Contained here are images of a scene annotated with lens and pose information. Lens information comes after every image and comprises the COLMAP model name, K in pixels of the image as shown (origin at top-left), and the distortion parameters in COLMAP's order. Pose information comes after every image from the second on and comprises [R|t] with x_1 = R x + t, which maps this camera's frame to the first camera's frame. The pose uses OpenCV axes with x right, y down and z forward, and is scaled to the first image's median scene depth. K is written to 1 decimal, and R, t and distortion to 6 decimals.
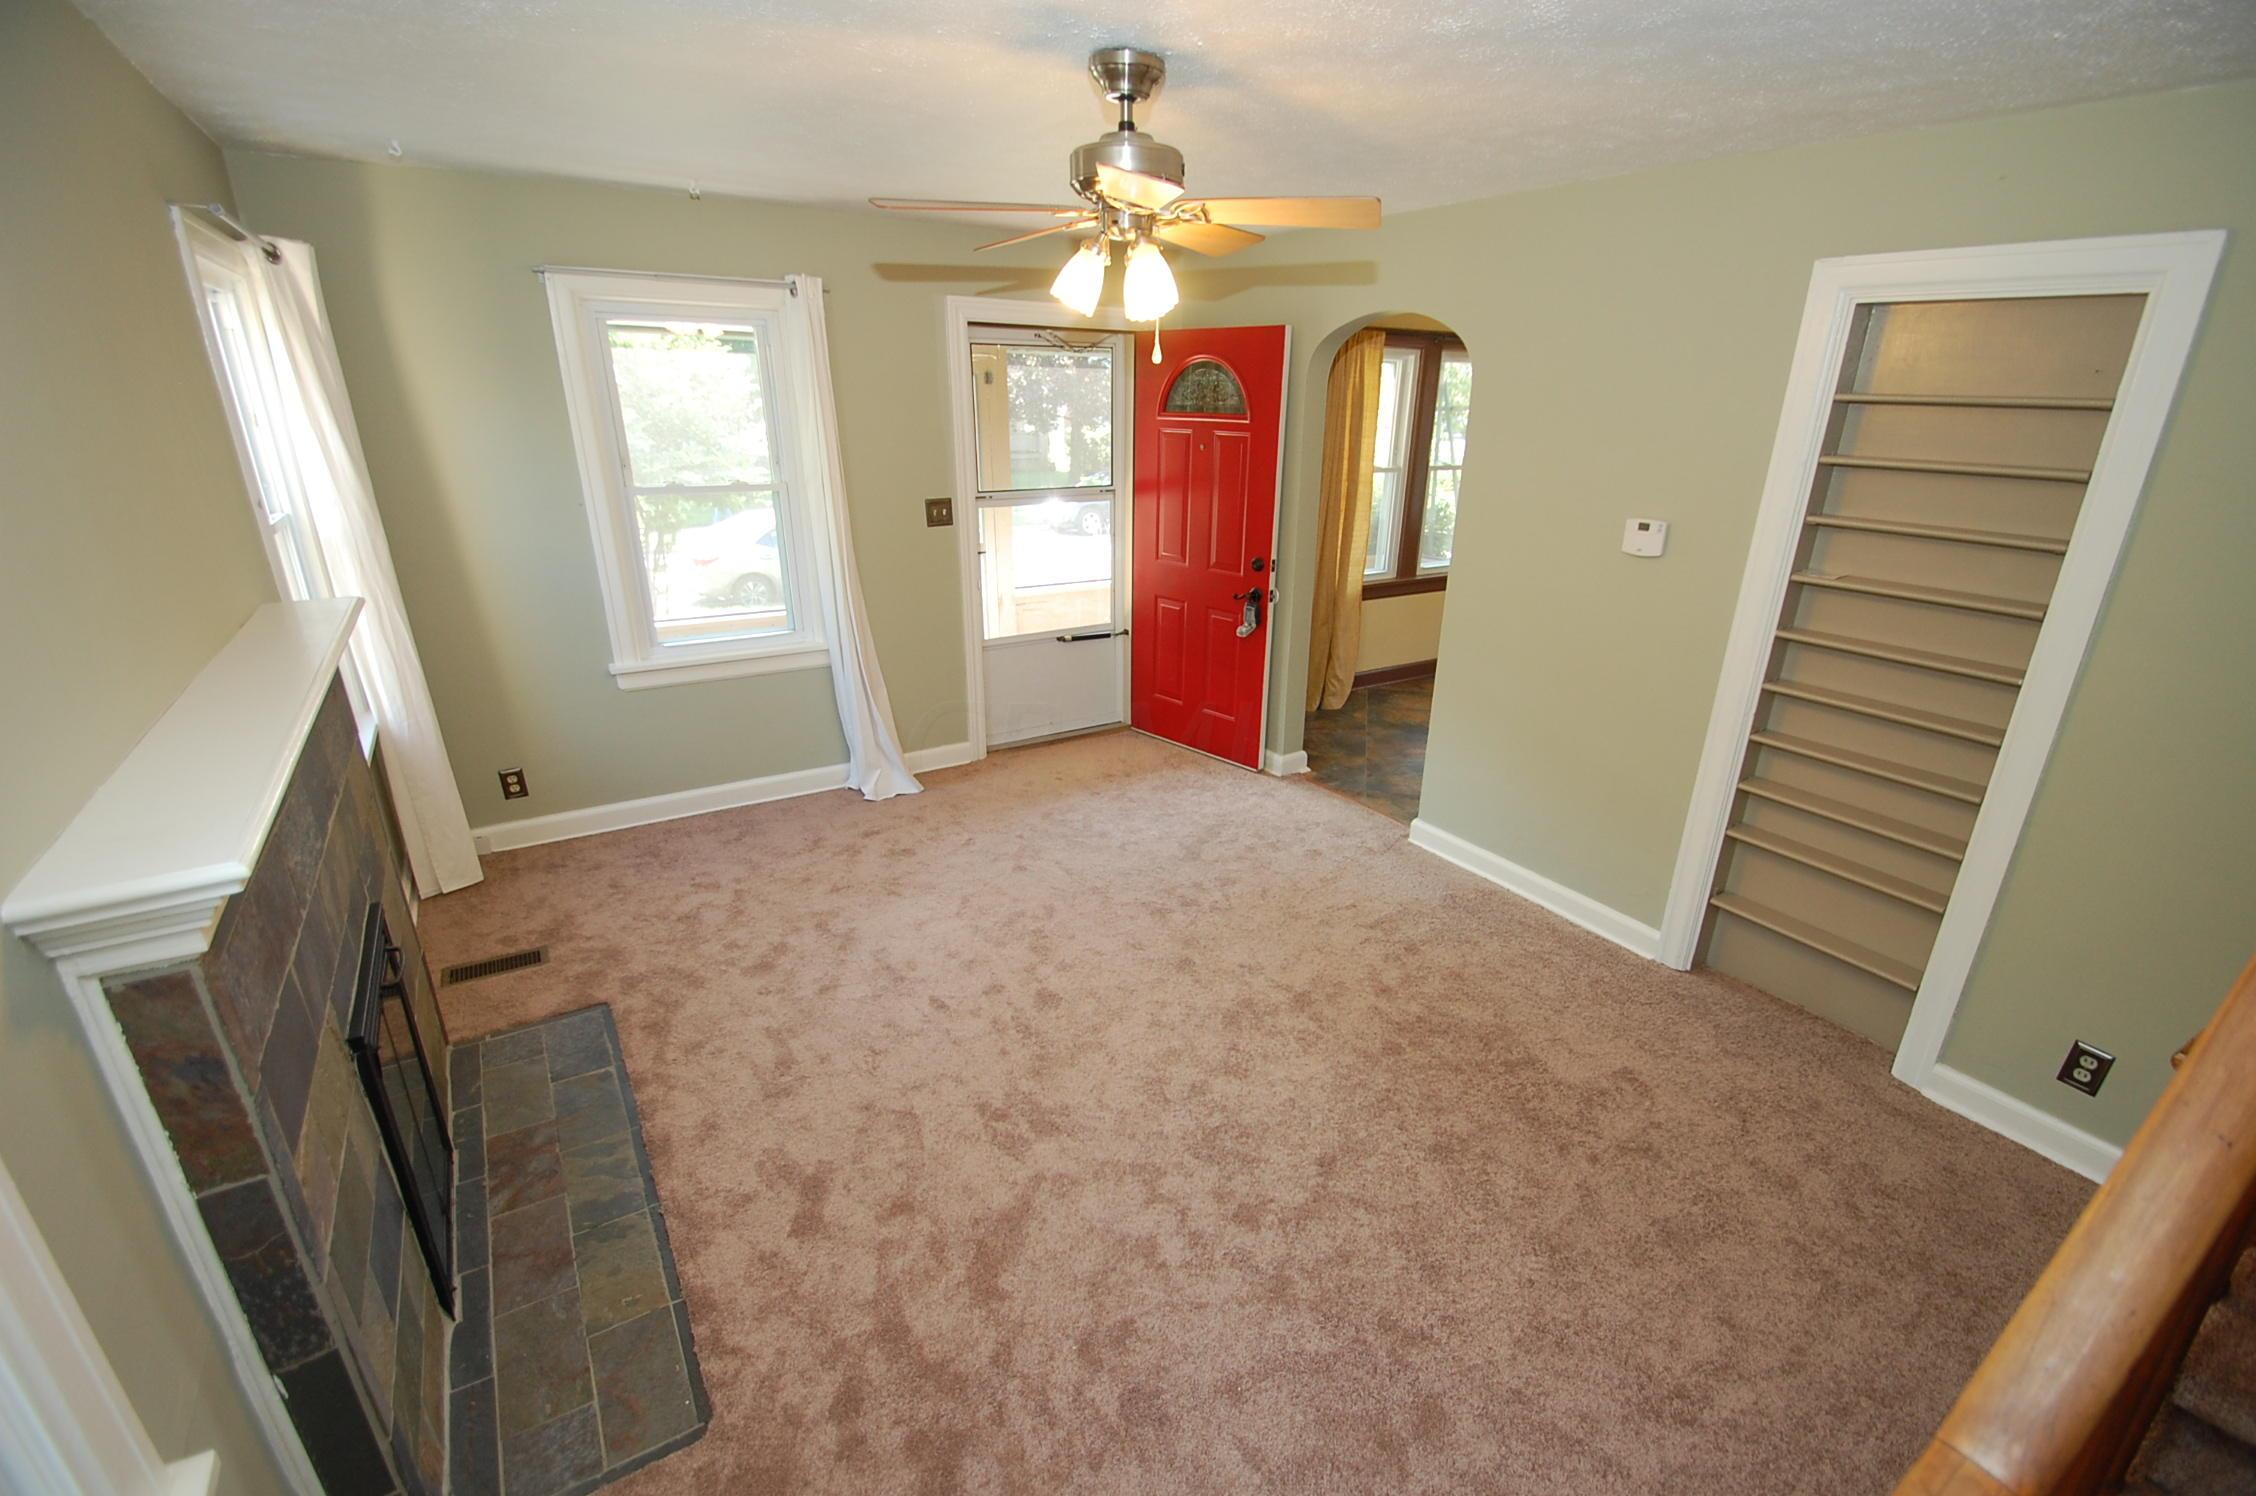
lens RADIAL K [[980.2, 0, 1155.3], [0, 980.2, 770.1], [0, 0, 1]] dist [-0.017277, -0.000665]
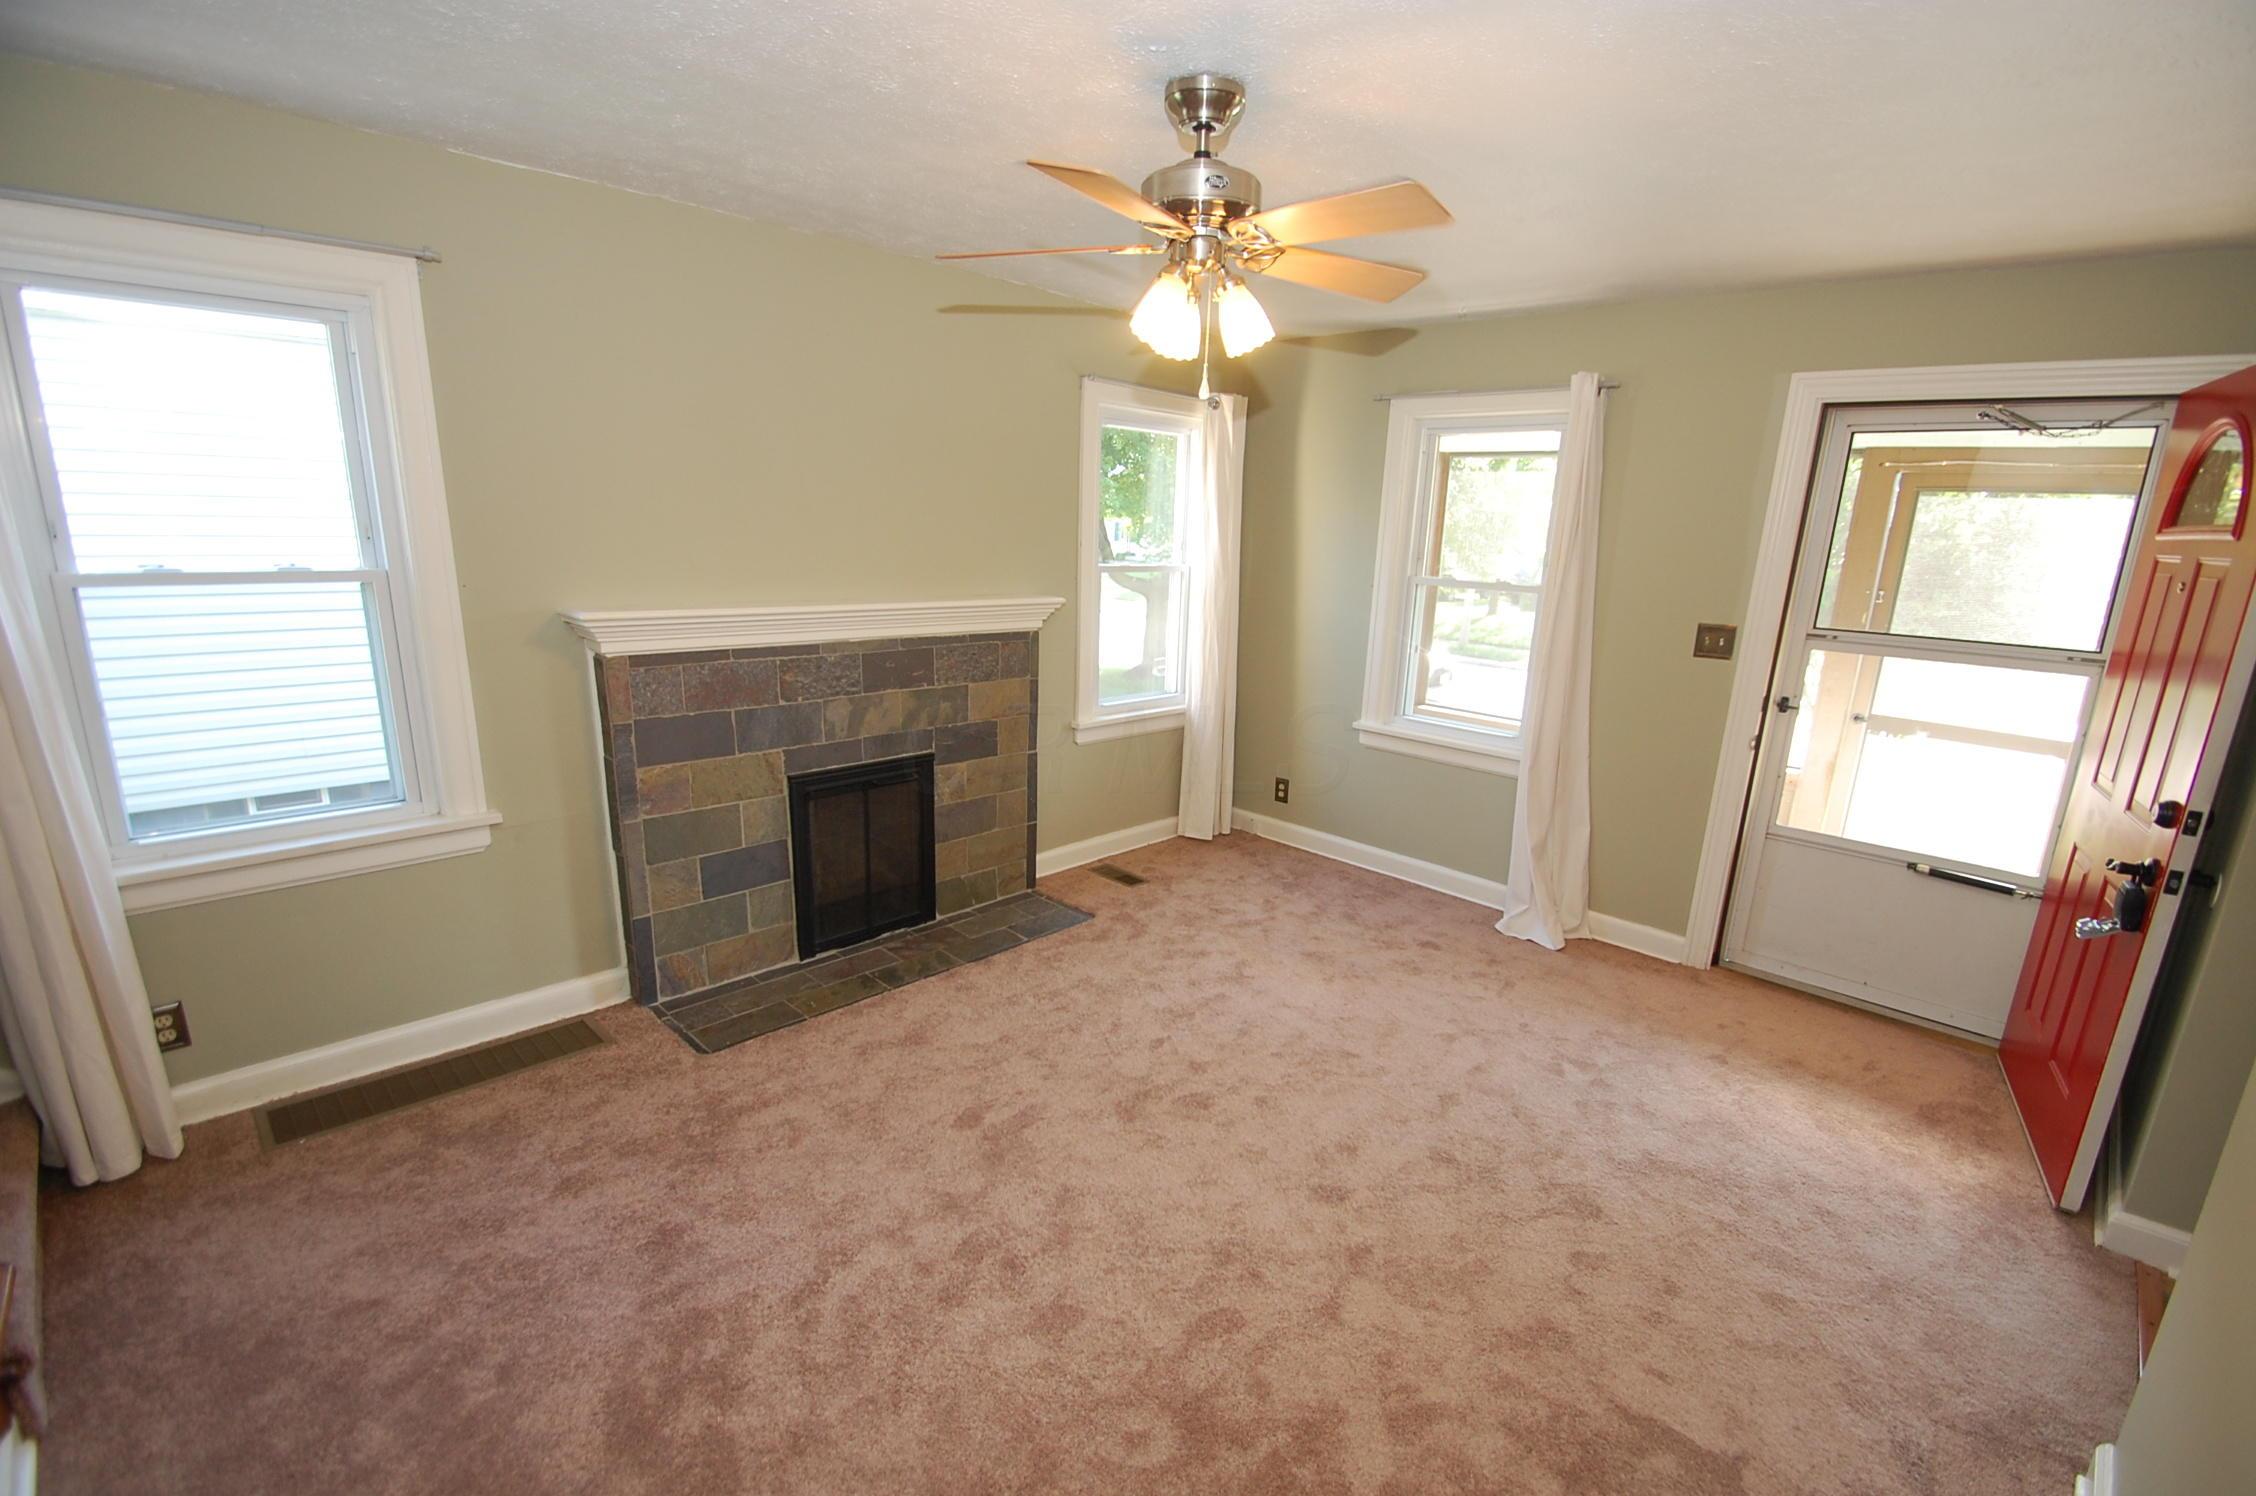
lens RADIAL K [[980.2, 0, 1155.3], [0, 980.2, 770.1], [0, 0, 1]] dist [-0.017277, -0.000665]
pose [[0.231925, 0.231350, -0.944822, 0.516614], [-0.379022, 0.916031, 0.131262, -0.117293], [0.895853, 0.327665, 0.300137, 0.458605]]
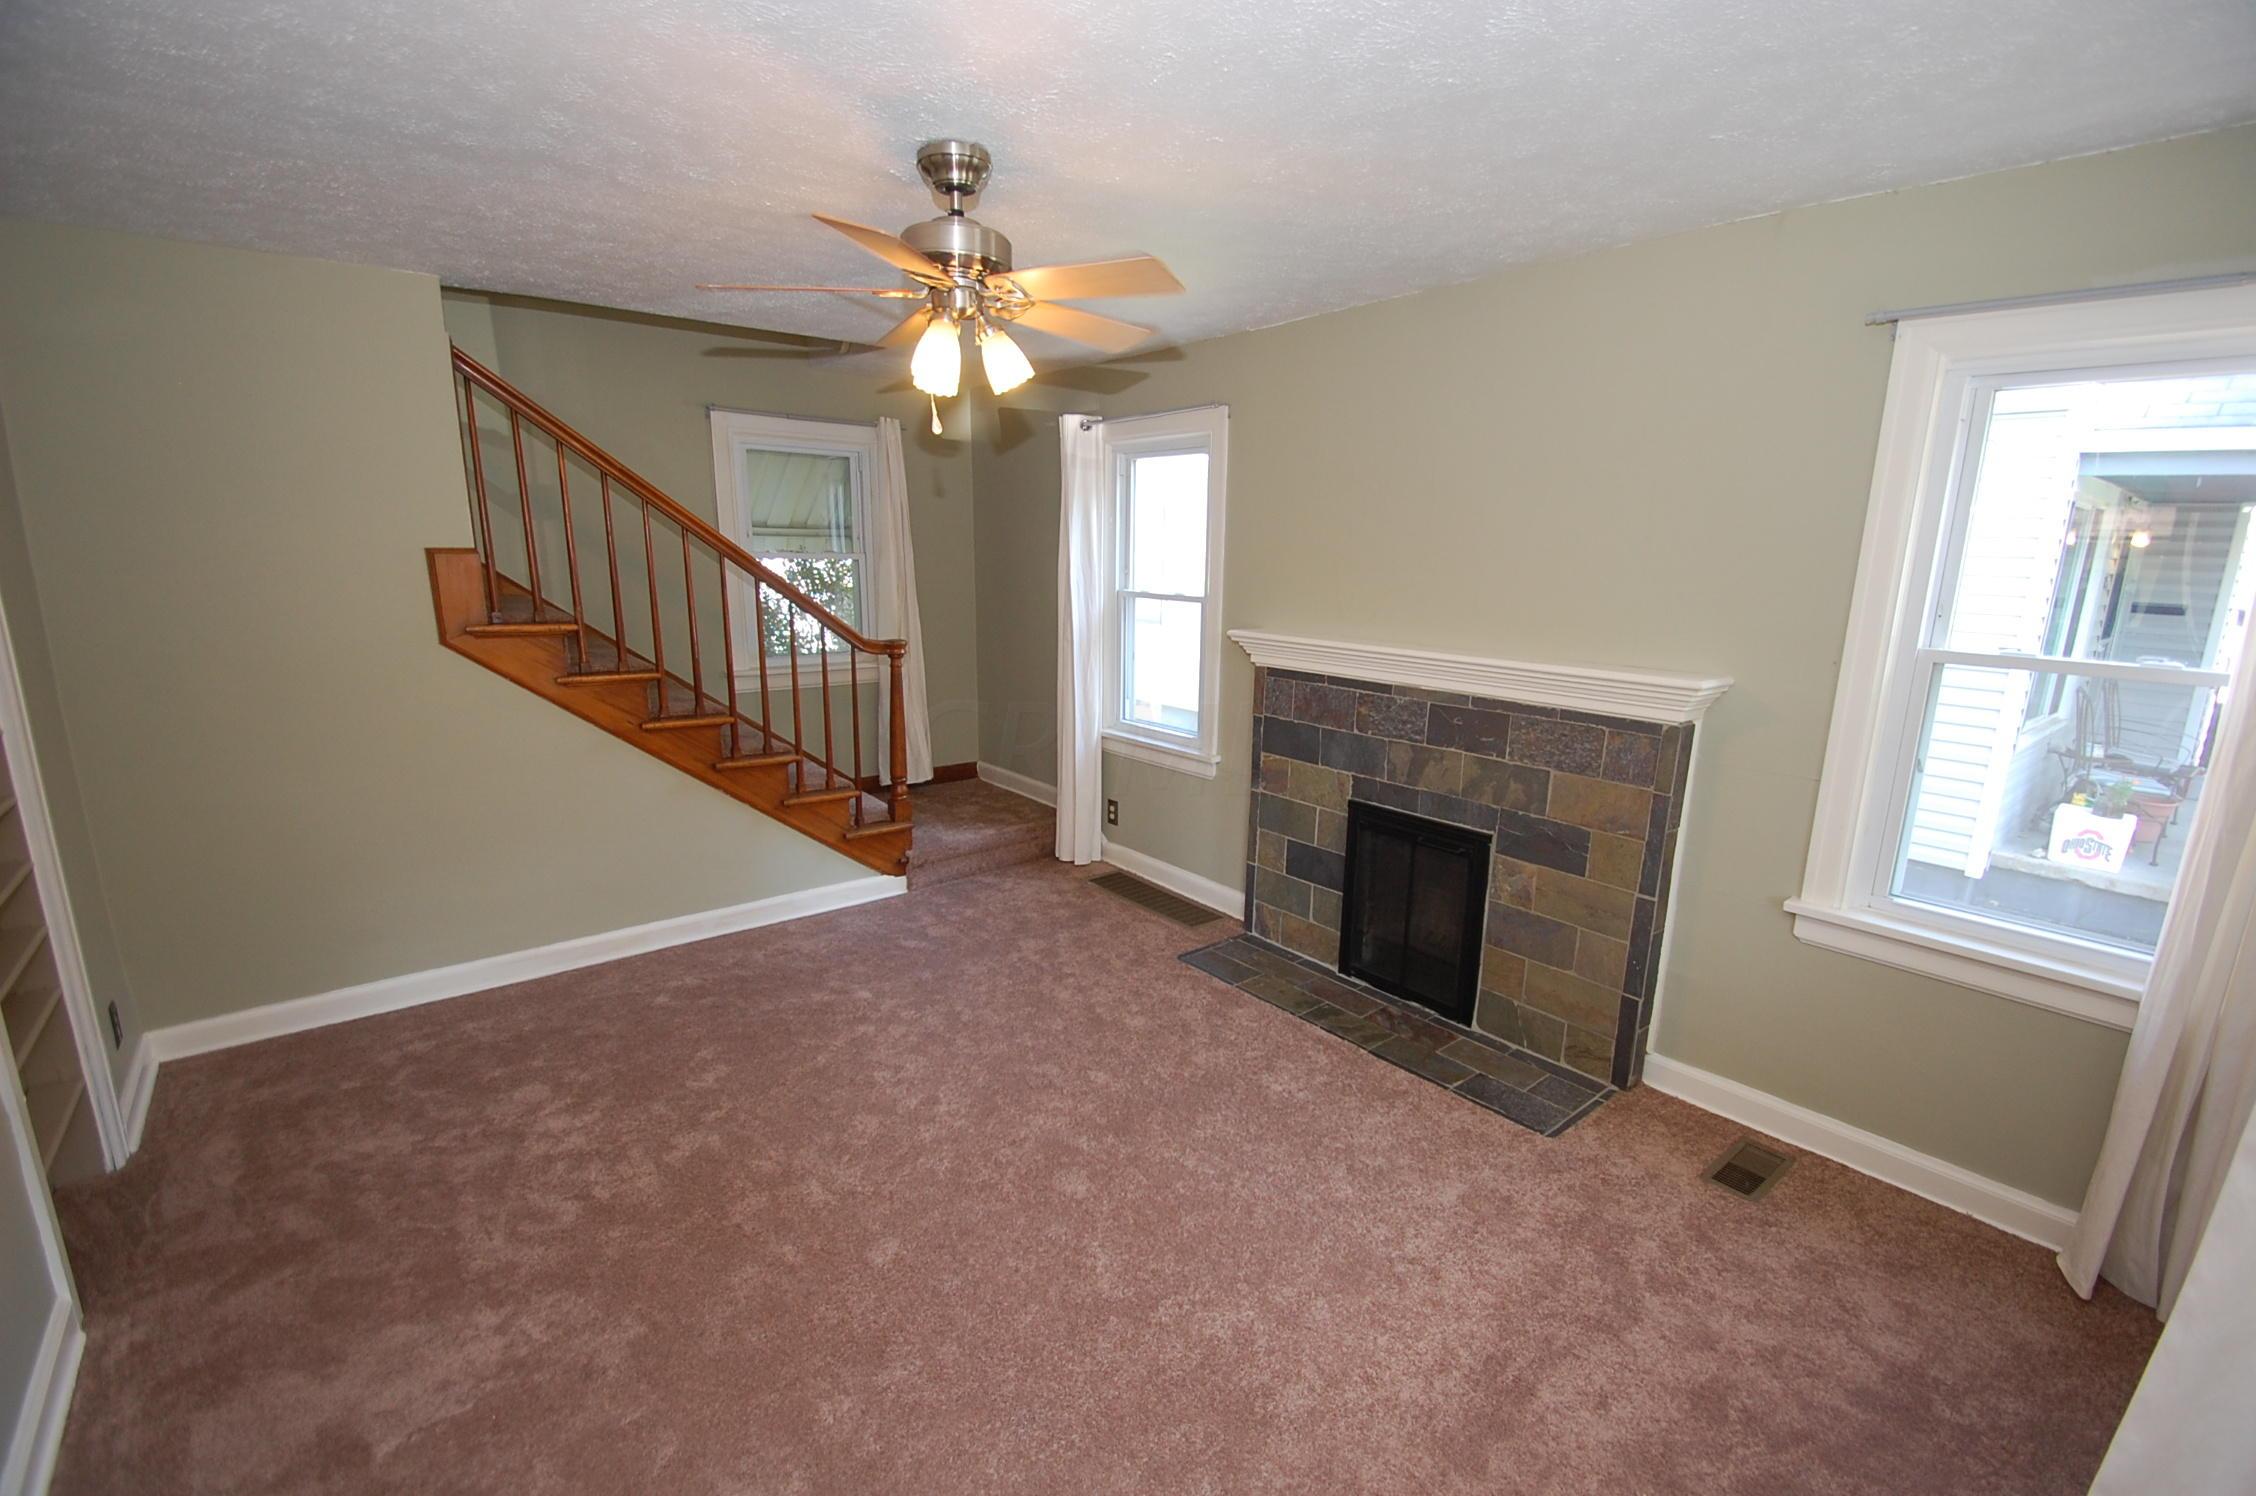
lens RADIAL K [[980.2, 0, 1155.3], [0, 980.2, 770.1], [0, 0, 1]] dist [-0.017277, -0.000665]
pose [[-0.992020, -0.013753, -0.125331, -0.060049], [-0.080276, 0.835414, 0.543727, -0.390529], [0.097225, 0.549449, -0.829851, 1.163277]]
